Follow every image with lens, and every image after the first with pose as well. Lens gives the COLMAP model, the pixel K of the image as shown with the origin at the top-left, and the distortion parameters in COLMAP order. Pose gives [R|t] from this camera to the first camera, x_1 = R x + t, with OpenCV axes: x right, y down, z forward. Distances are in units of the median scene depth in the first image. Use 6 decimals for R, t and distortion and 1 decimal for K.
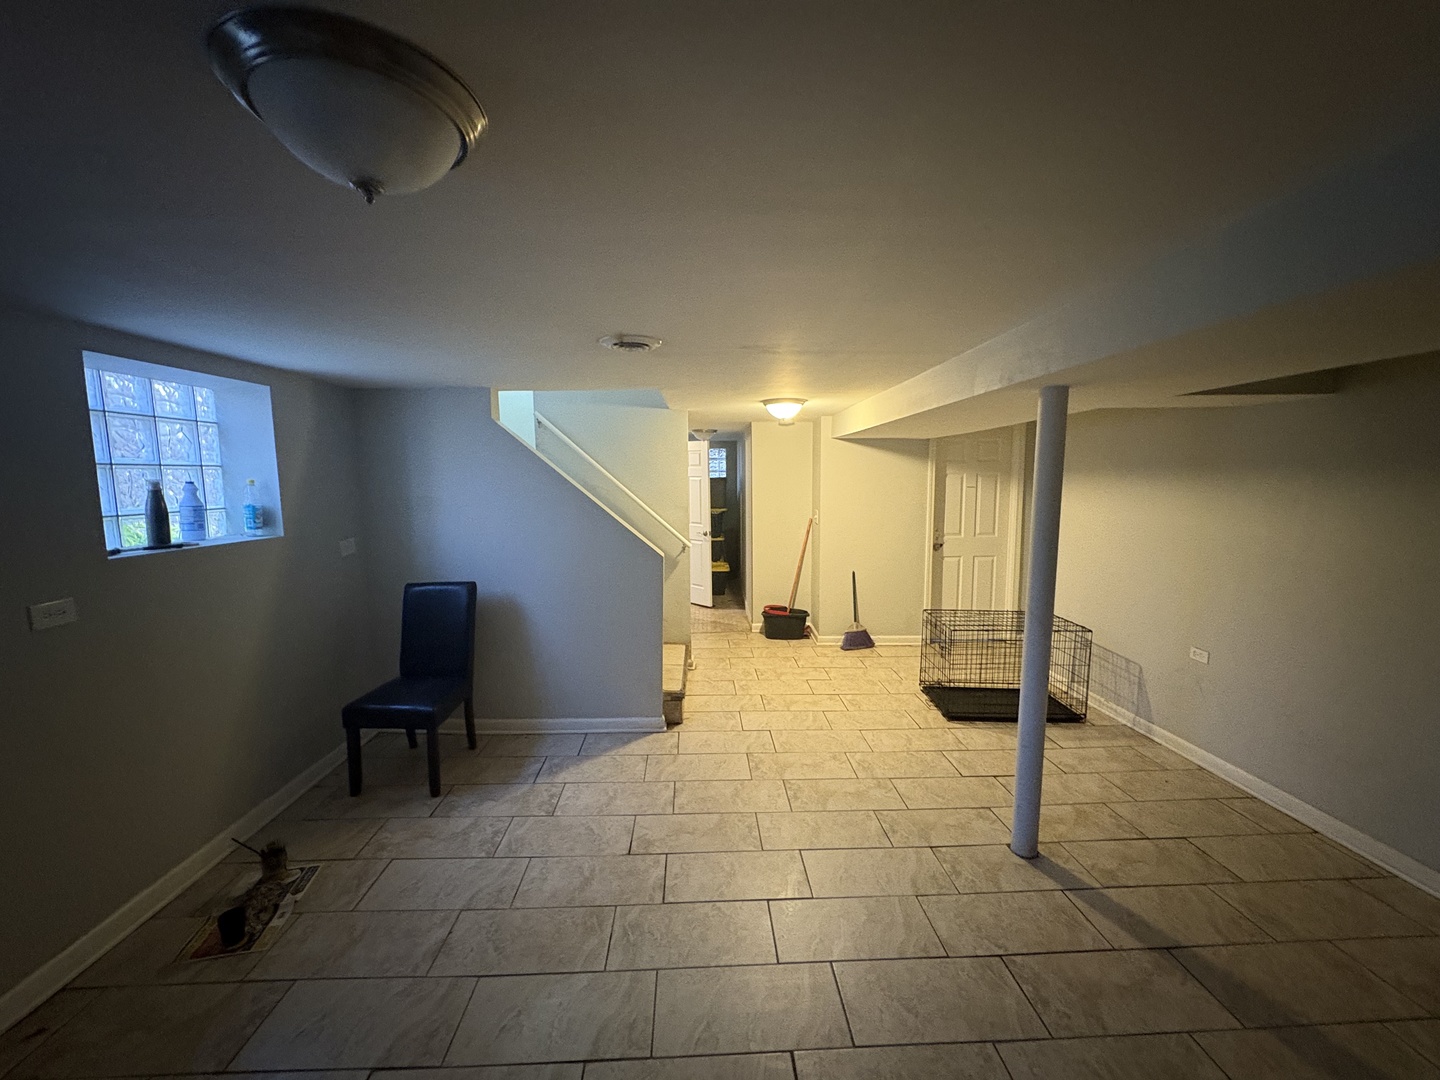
lens RADIAL K [[570.7, 0, 718.6], [0, 570.7, 540.5], [0, 0, 1]] dist [-0.000328, 0.000180]
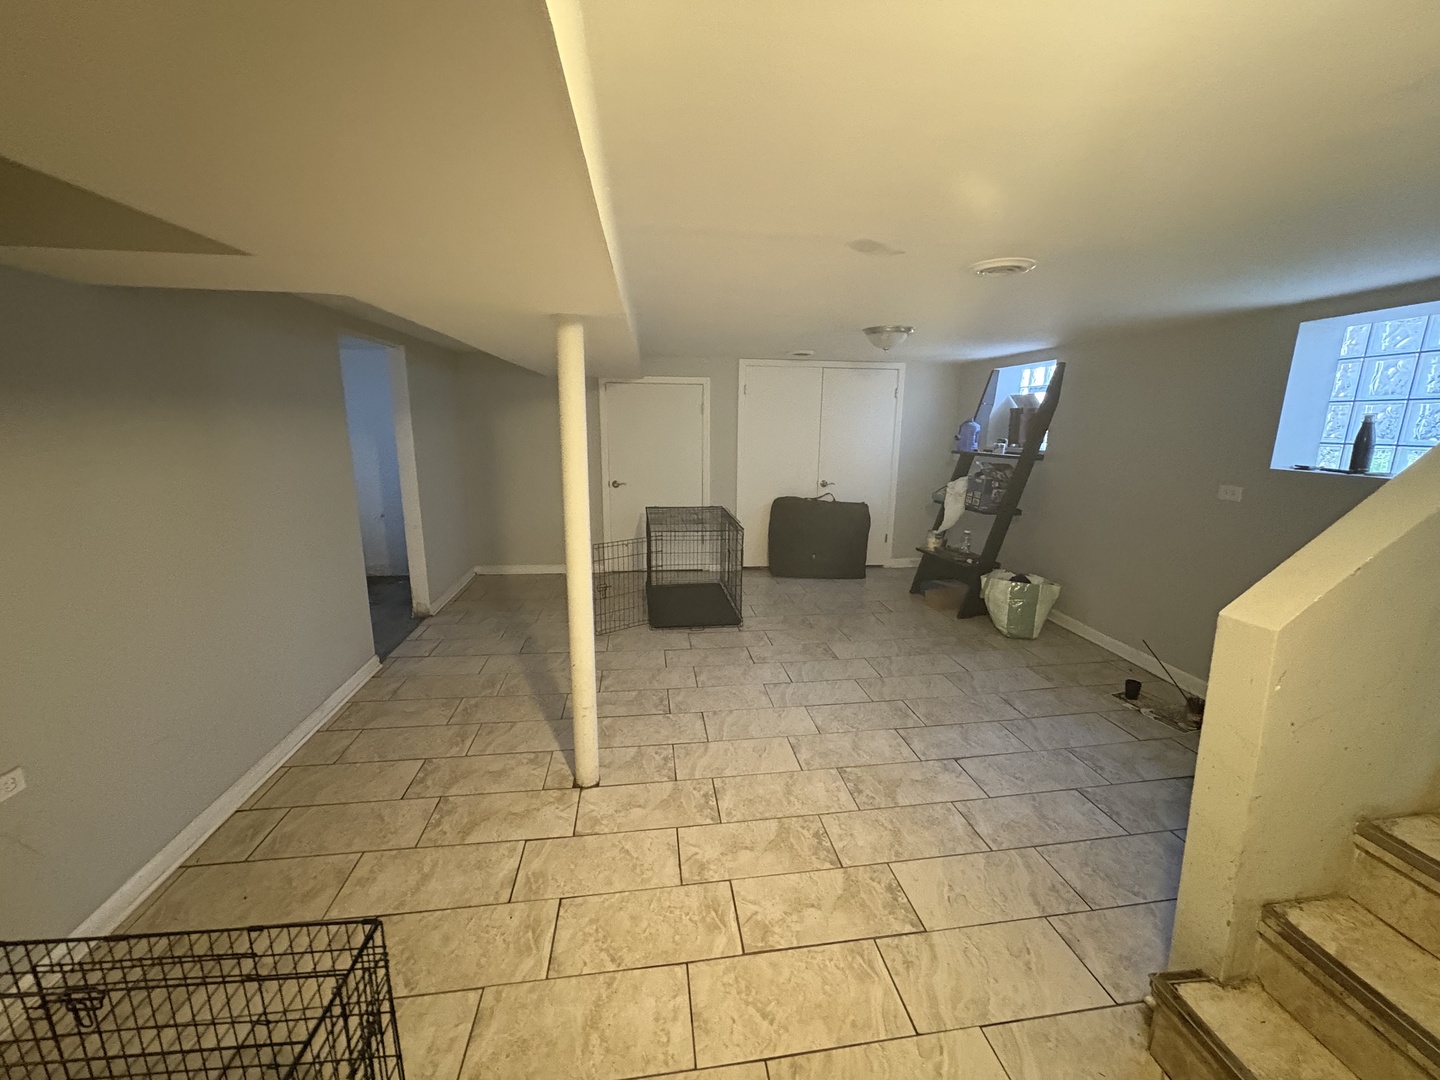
lens RADIAL K [[570.7, 0, 718.6], [0, 570.7, 540.5], [0, 0, 1]] dist [-0.000328, 0.000180]
pose [[-0.995944, 0.015895, -0.088559, 0.394567], [-0.012927, 0.948781, 0.315670, -0.196045], [0.089040, 0.315535, -0.944727, 1.900585]]
